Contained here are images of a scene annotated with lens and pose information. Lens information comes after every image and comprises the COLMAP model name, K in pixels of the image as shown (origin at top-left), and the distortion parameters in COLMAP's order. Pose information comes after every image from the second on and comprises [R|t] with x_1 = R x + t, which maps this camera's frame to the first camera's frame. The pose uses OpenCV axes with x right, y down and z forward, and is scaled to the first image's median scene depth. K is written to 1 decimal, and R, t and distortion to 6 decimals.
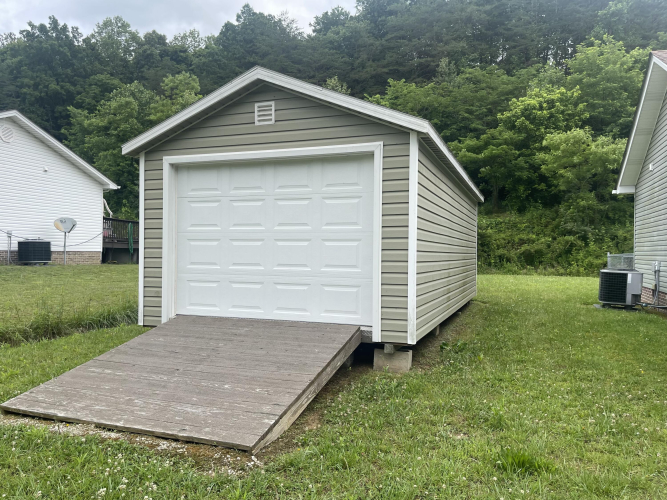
lens RADIAL K [[513.7, 0, 333.5], [0, 513.7, 250.0], [0, 0, 1]] dist [0.000044, -0.000790]
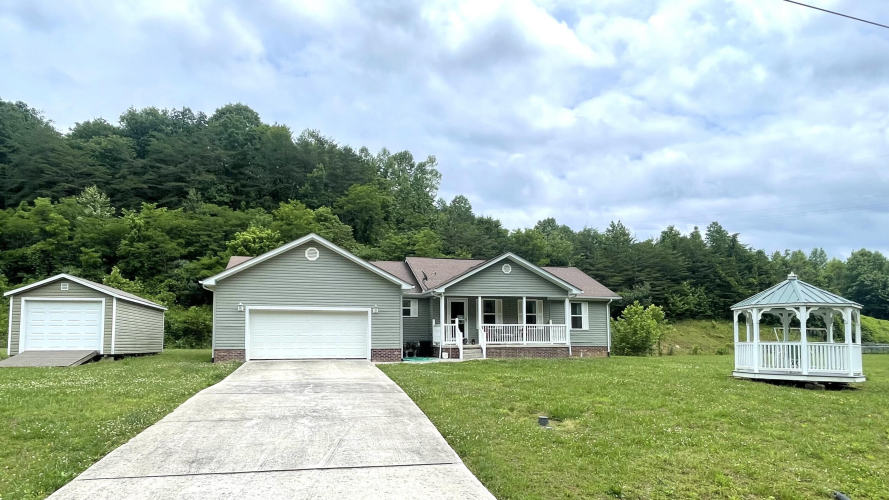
lens RADIAL K [[507.1, 0, 417.3], [0, 507.1, 302.5], [0, 0, 1]] dist [0.000690, -0.028858]
pose [[0.837343, 0.028265, 0.545947, -0.000468], [0.014944, 0.997106, -0.074542, 0.017410], [-0.546474, 0.070575, 0.834497, -0.476086]]
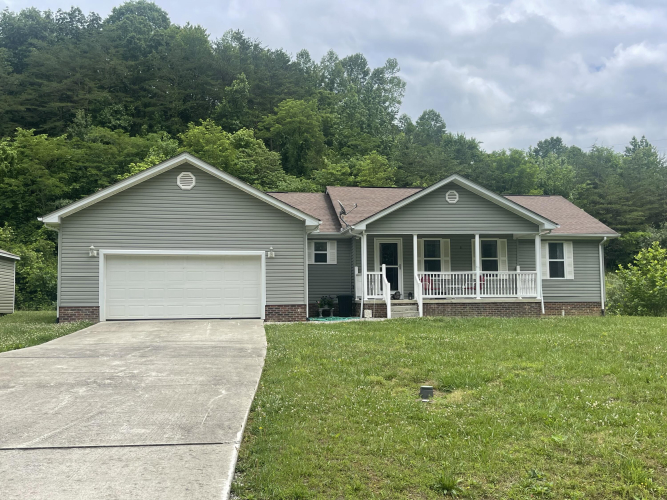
lens RADIAL K [[657.7, 0, 333.5], [0, 657.7, 250.0], [0, 0, 1]] dist [0.016583, -0.007847]
pose [[0.877855, 0.019753, 0.478519, 0.048769], [0.022129, 0.996409, -0.081726, 0.026198], [-0.478415, 0.082333, 0.874266, -0.488772]]
